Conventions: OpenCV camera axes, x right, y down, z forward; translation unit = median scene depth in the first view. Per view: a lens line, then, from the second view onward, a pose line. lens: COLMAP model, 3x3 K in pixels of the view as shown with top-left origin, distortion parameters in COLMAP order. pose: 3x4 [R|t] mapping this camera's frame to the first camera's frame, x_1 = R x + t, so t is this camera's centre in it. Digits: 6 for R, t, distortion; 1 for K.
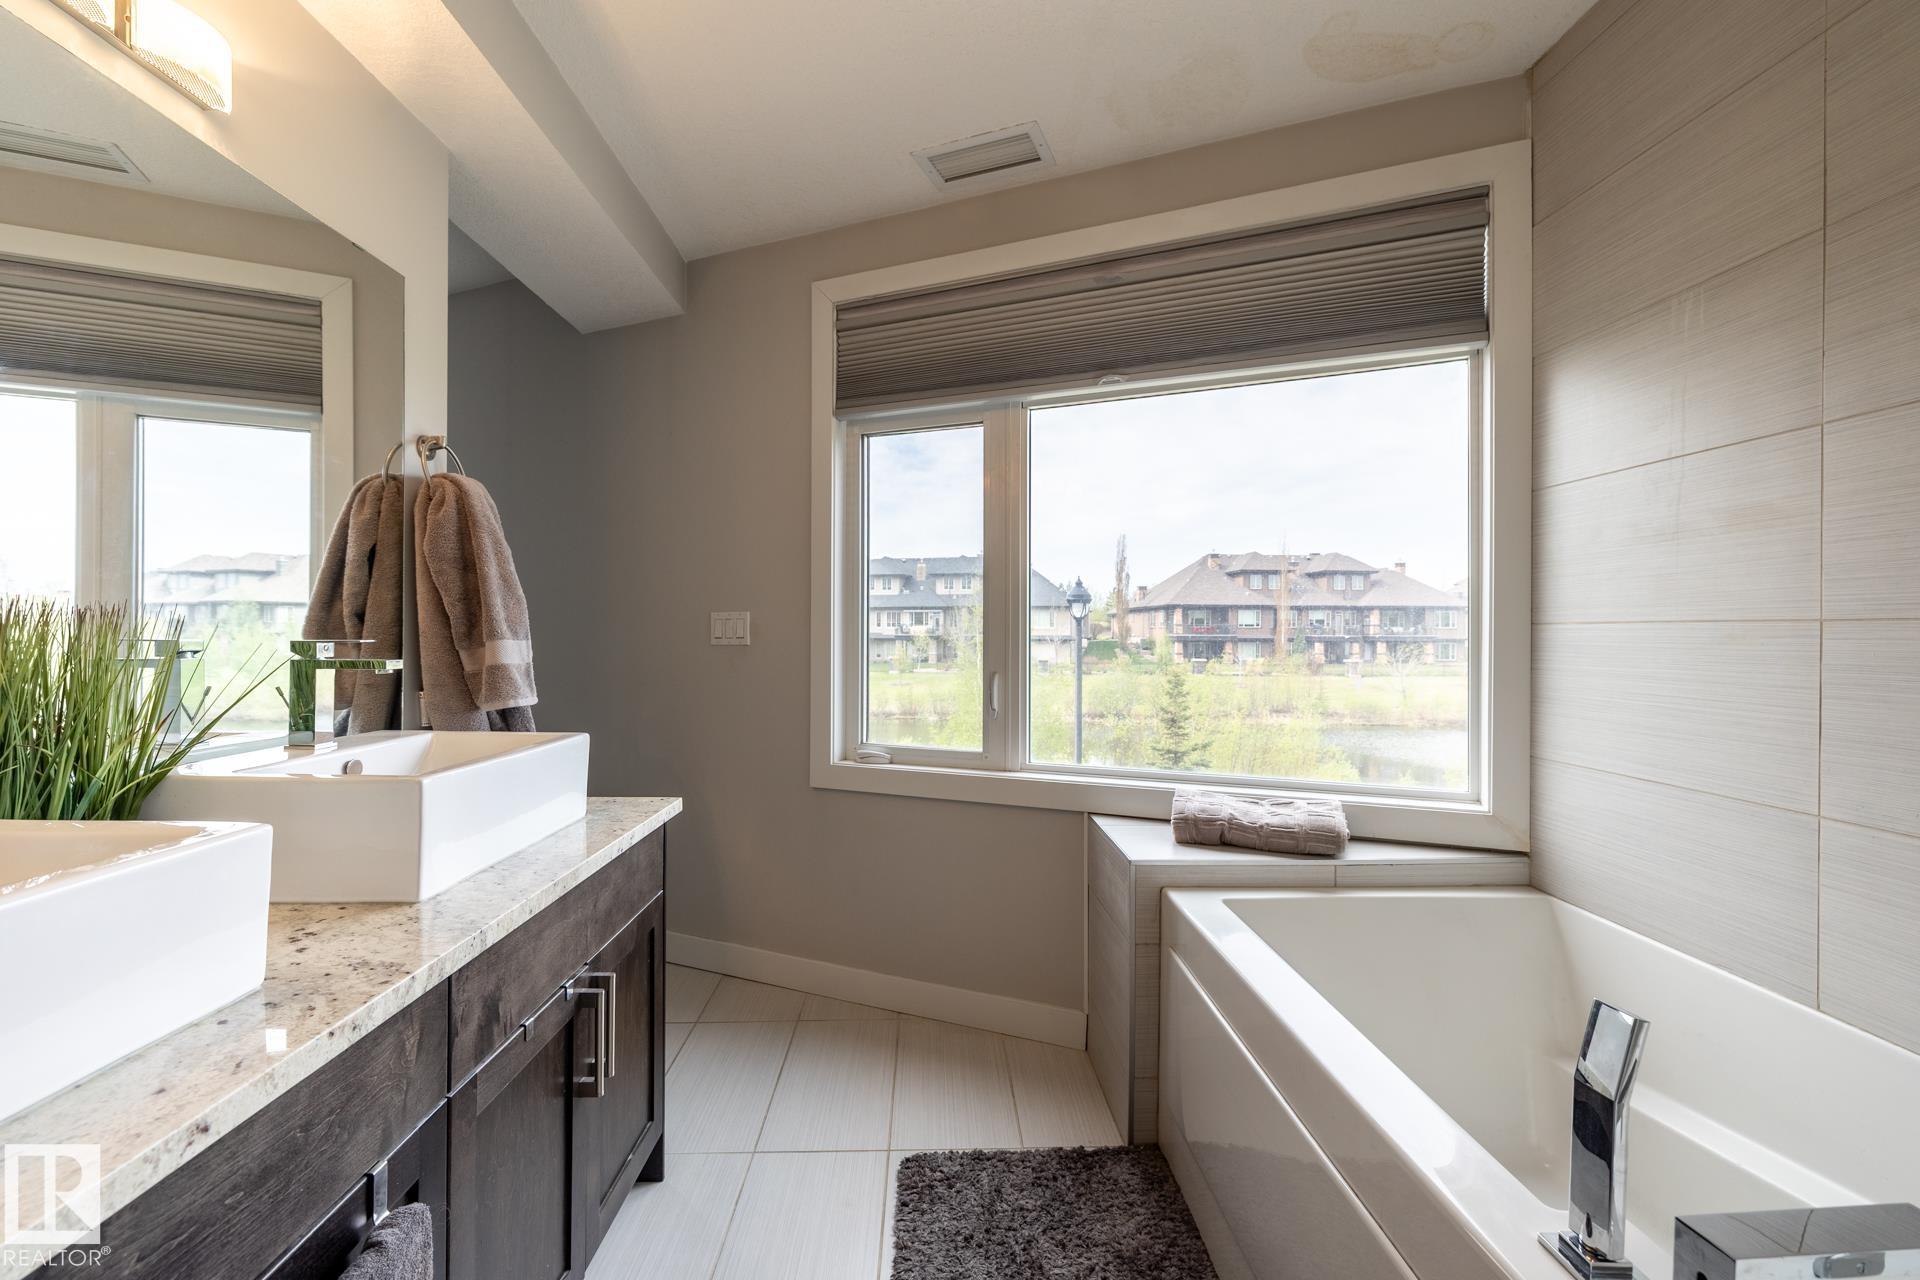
lens RADIAL K [[785.6, 0, 967.9], [0, 785.6, 628.4], [0, 0, 1]] dist [0.000332, 0.000005]
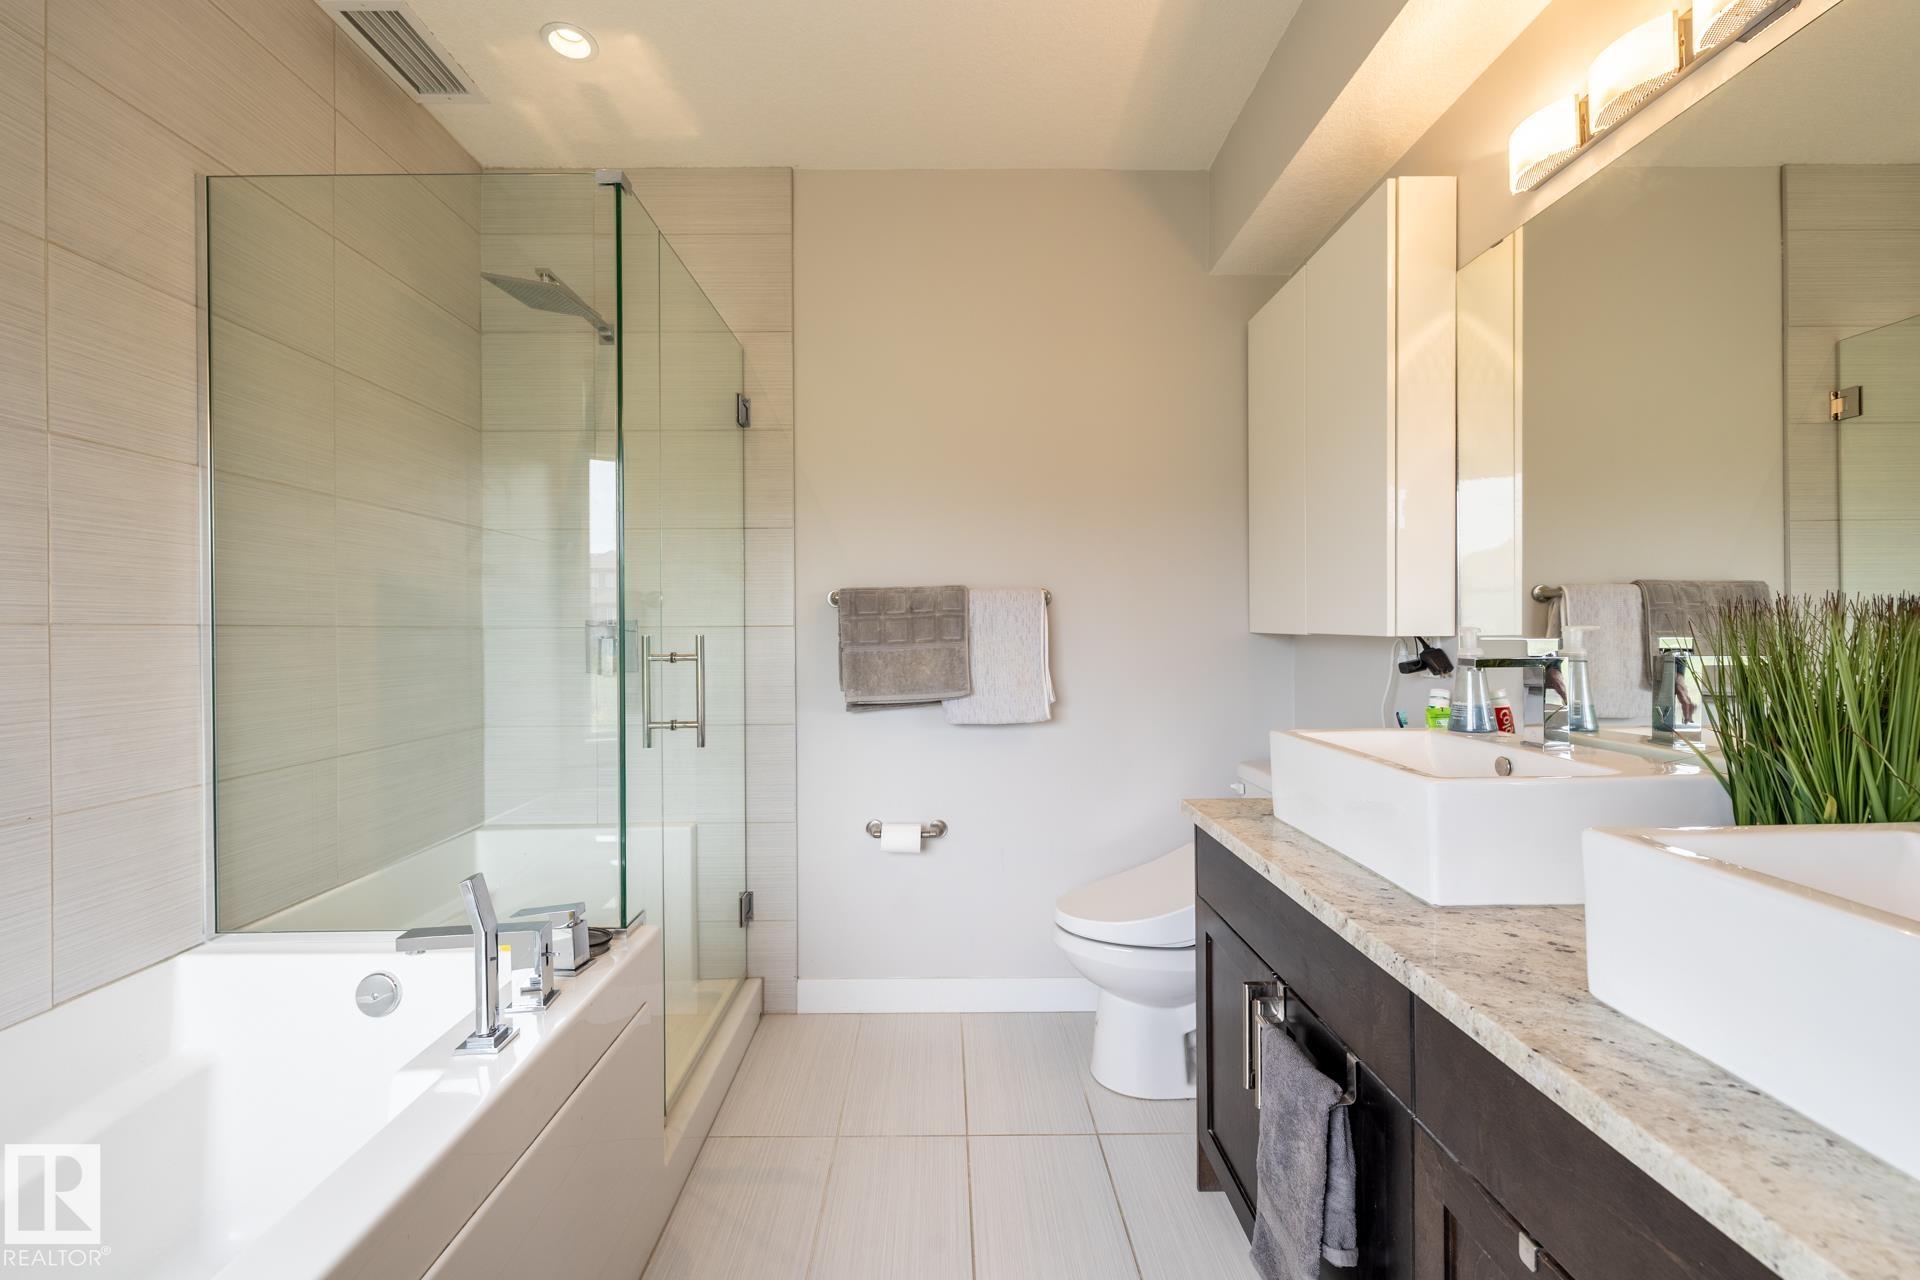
lens RADIAL K [[799.5, 0, 951.9], [0, 799.5, 628.3], [0, 0, 1]] dist [0.001661, 0.000081]
pose [[-0.999521, -0.001152, 0.030936, -0.136644], [-0.001244, 0.999995, -0.002958, 0.005487], [-0.030933, -0.002995, -0.999517, 2.084634]]
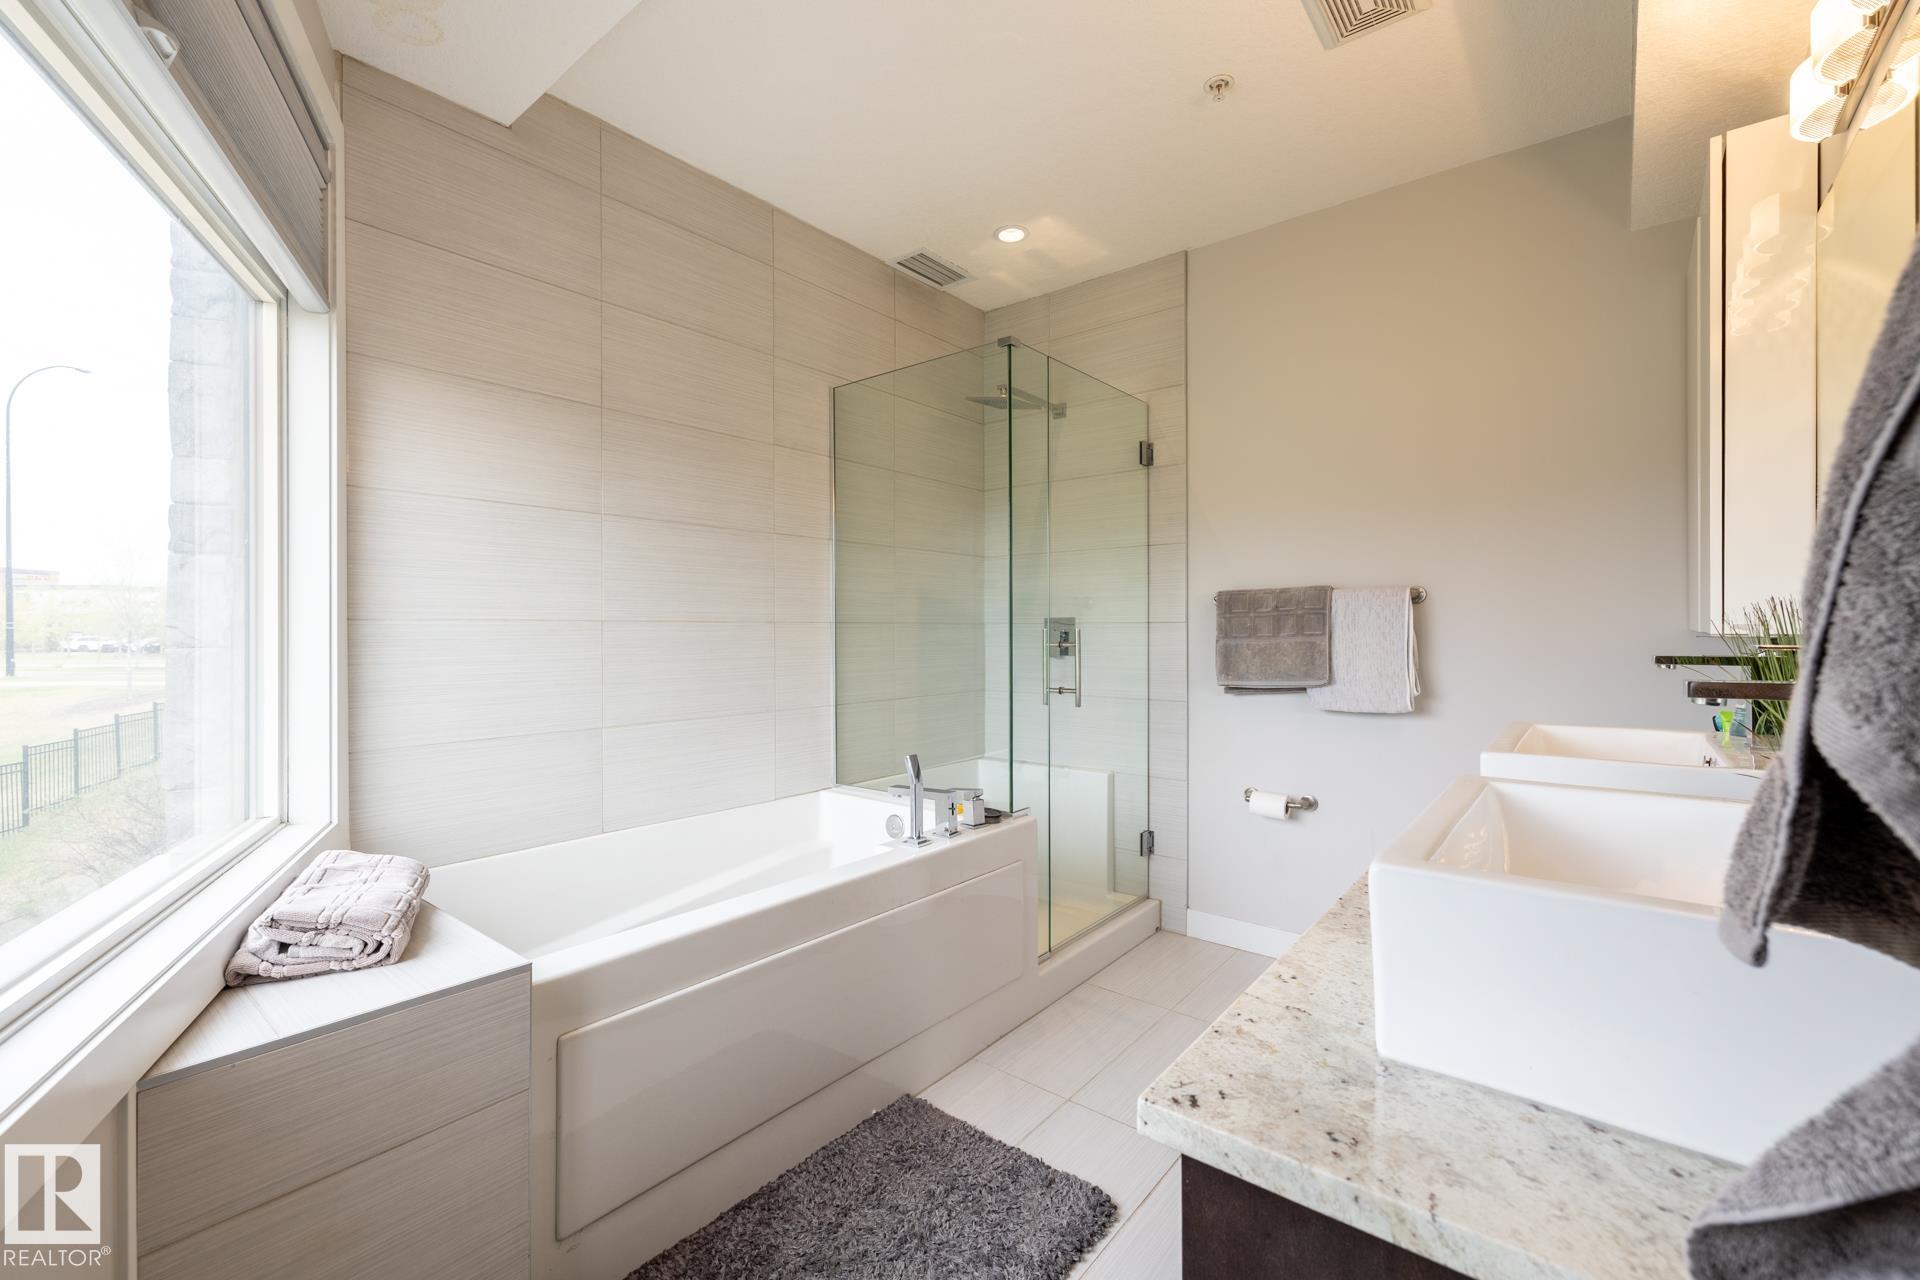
lens RADIAL K [[805.4, 0, 957.2], [0, 805.4, 618.5], [0, 0, 1]] dist [-0.000799, -0.000651]
pose [[-0.755308, 0.002187, 0.655366, -1.006810], [-0.002871, 0.999974, -0.006646, 0.000262], [-0.655364, -0.006901, -0.755282, 2.563086]]
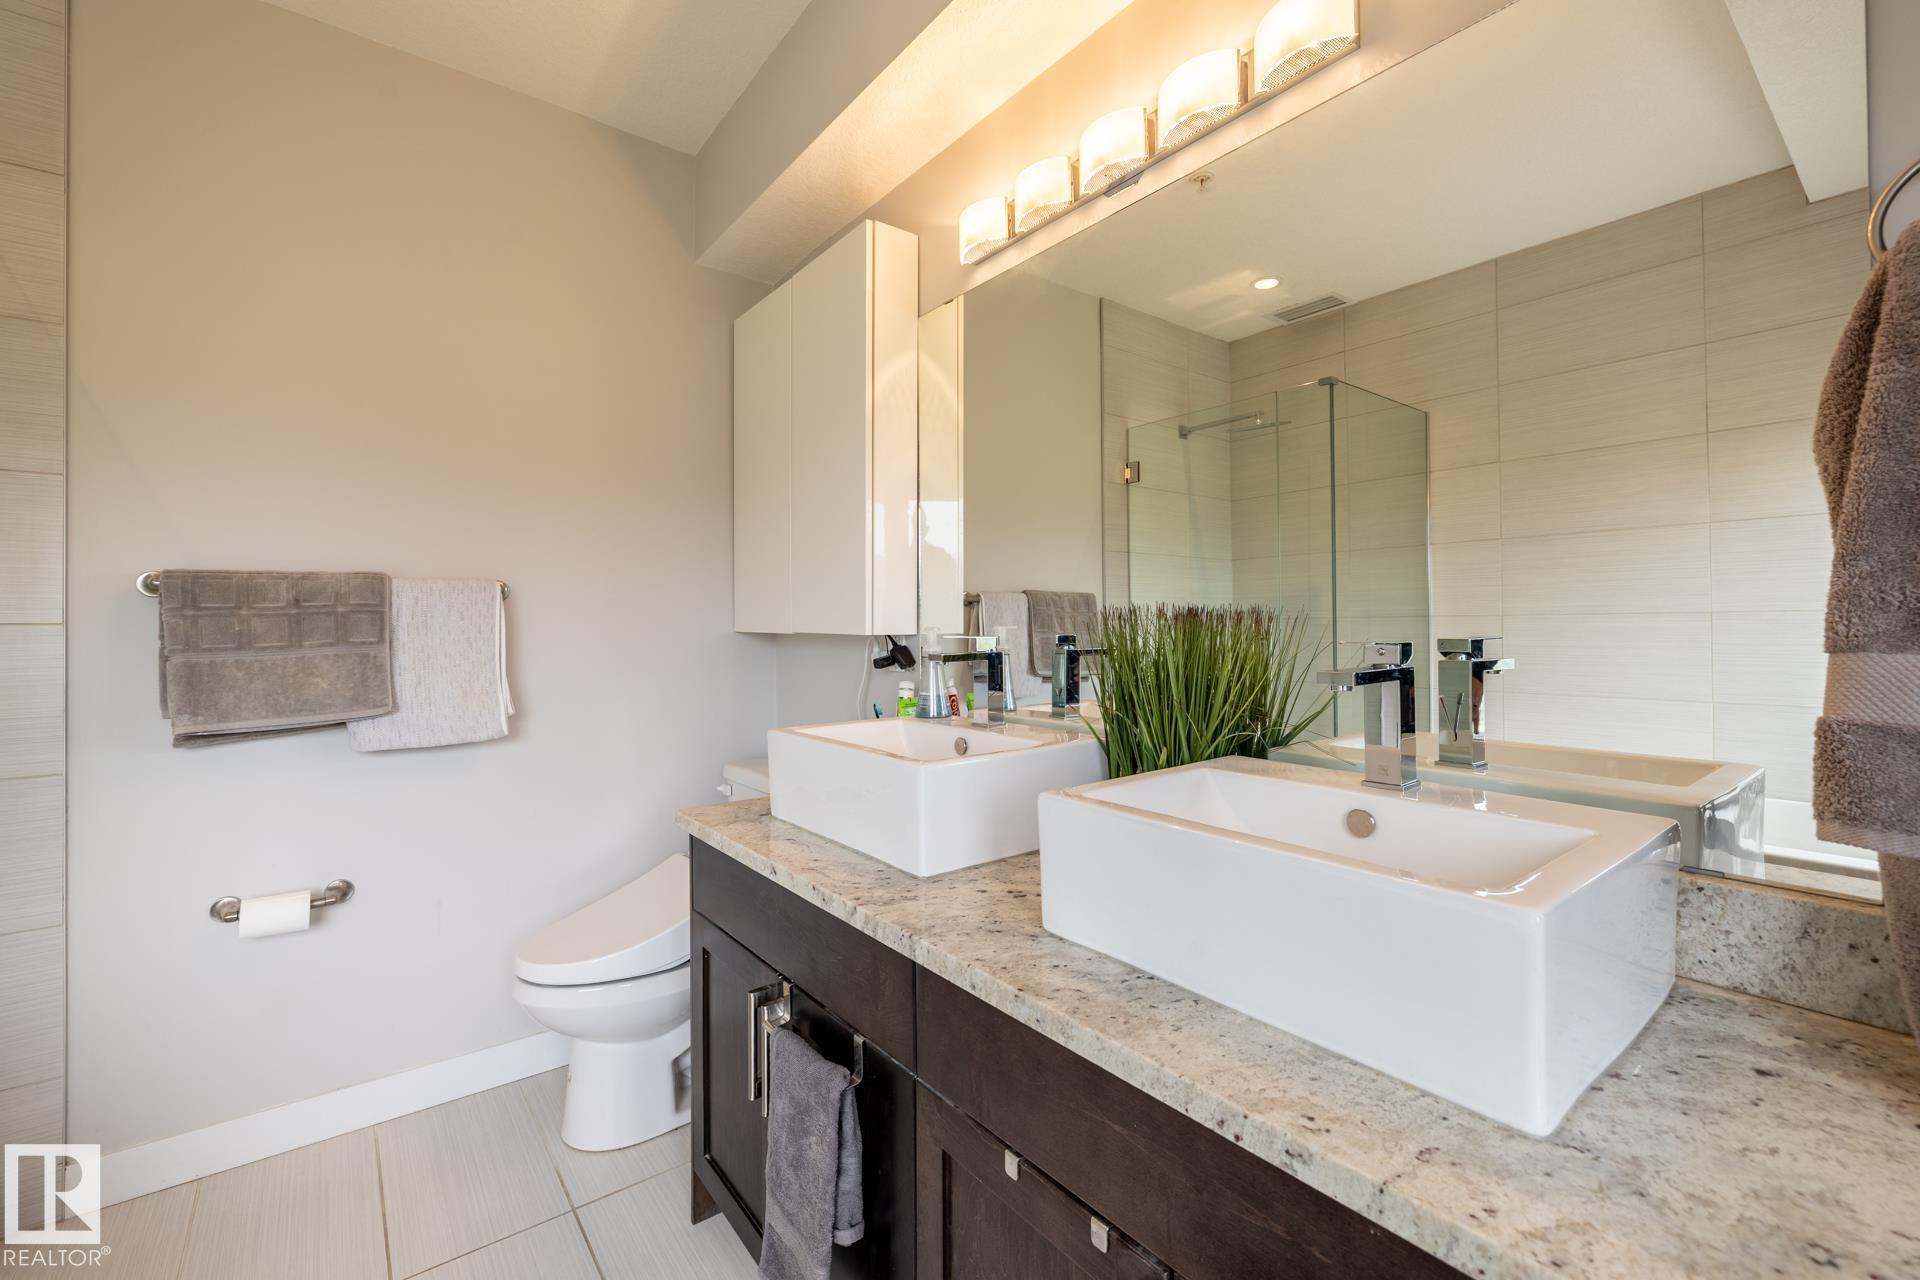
lens RADIAL K [[805.4, 0, 957.2], [0, 805.4, 618.5], [0, 0, 1]] dist [-0.000799, -0.000651]
pose [[-0.811867, -0.007731, -0.583792, -0.084297], [0.000391, 0.999905, -0.013785, 0.003618], [0.583843, -0.011420, -0.811786, 1.992439]]
